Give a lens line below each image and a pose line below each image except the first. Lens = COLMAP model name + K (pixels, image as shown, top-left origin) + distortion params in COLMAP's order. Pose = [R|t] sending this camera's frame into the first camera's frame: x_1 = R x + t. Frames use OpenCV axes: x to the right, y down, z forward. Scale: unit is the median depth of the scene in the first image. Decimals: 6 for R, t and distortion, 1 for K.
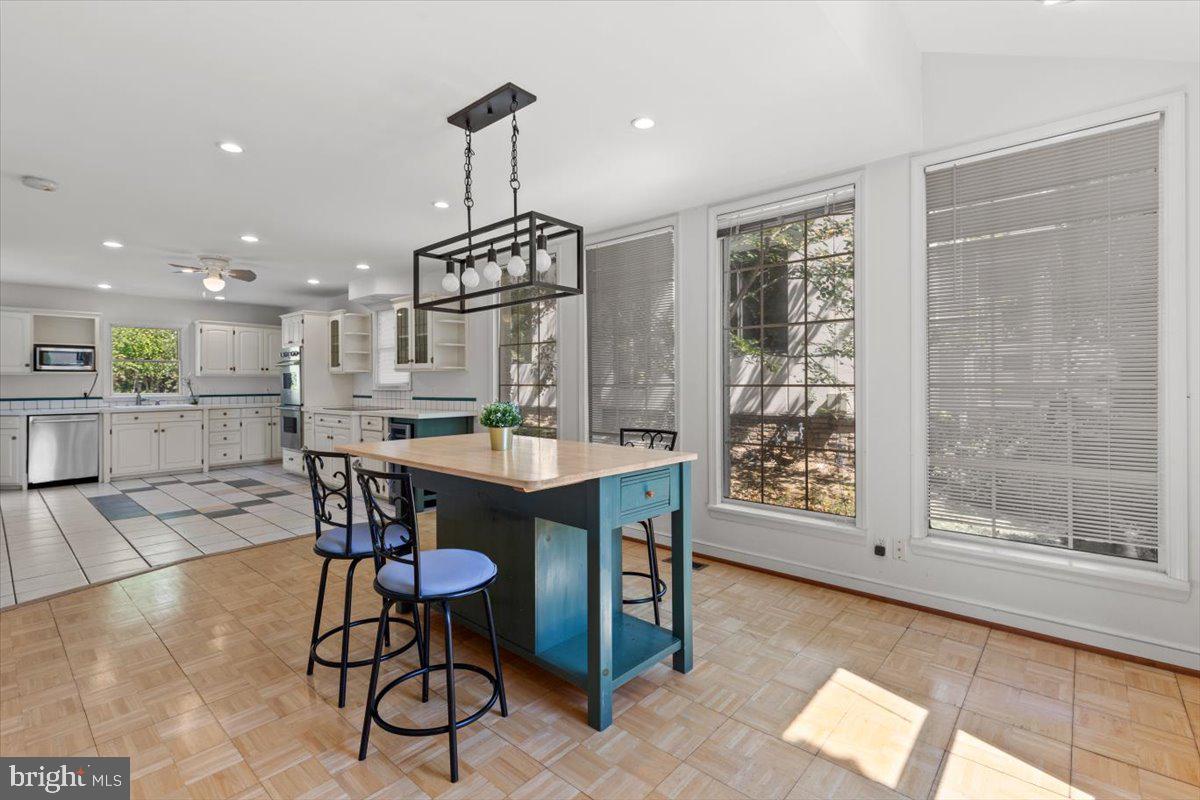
lens RADIAL K [[546.7, 0, 599.3], [0, 546.7, 379.6], [0, 0, 1]] dist [0.010407, 0.001012]
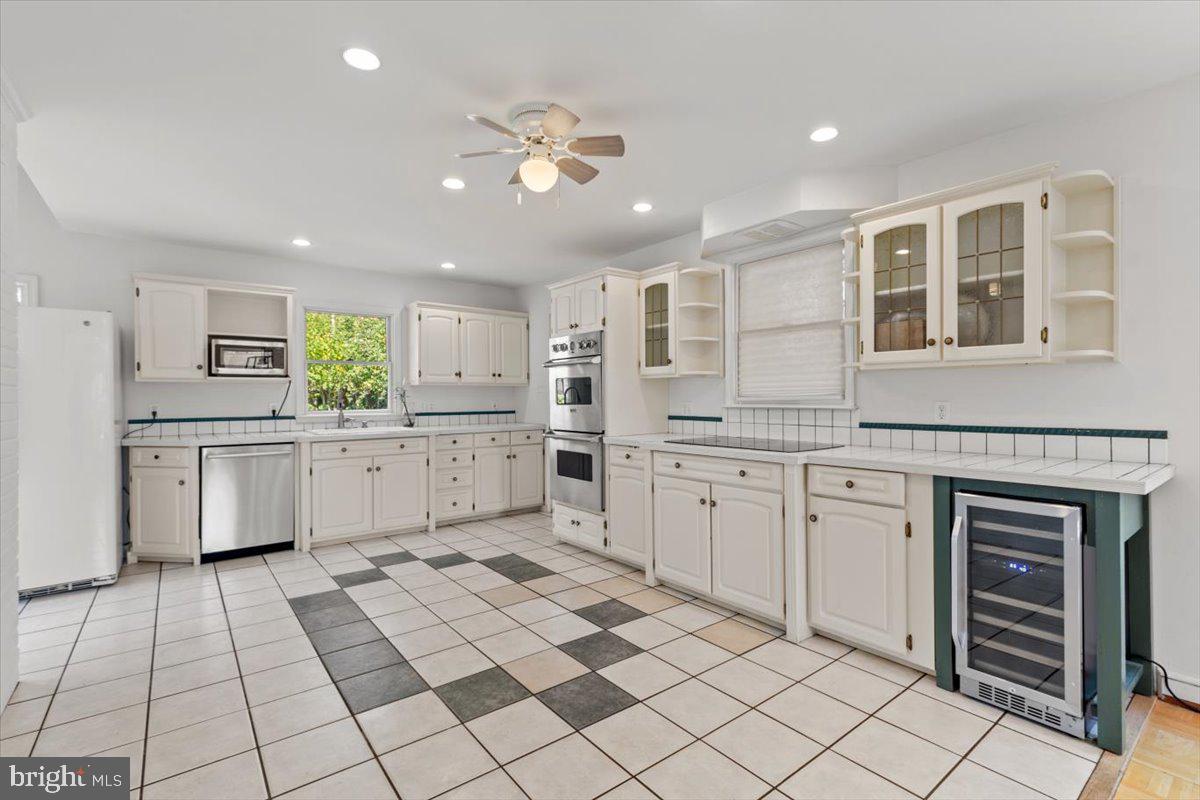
lens RADIAL K [[546.7, 0, 601.1], [0, 546.7, 397.0], [0, 0, 1]] dist [0.010407, 0.001012]
pose [[0.983920, -0.000329, -0.178607, -0.436754], [0.001214, 0.999988, 0.004848, 0.005922], [0.178603, -0.004987, 0.983909, 0.431145]]
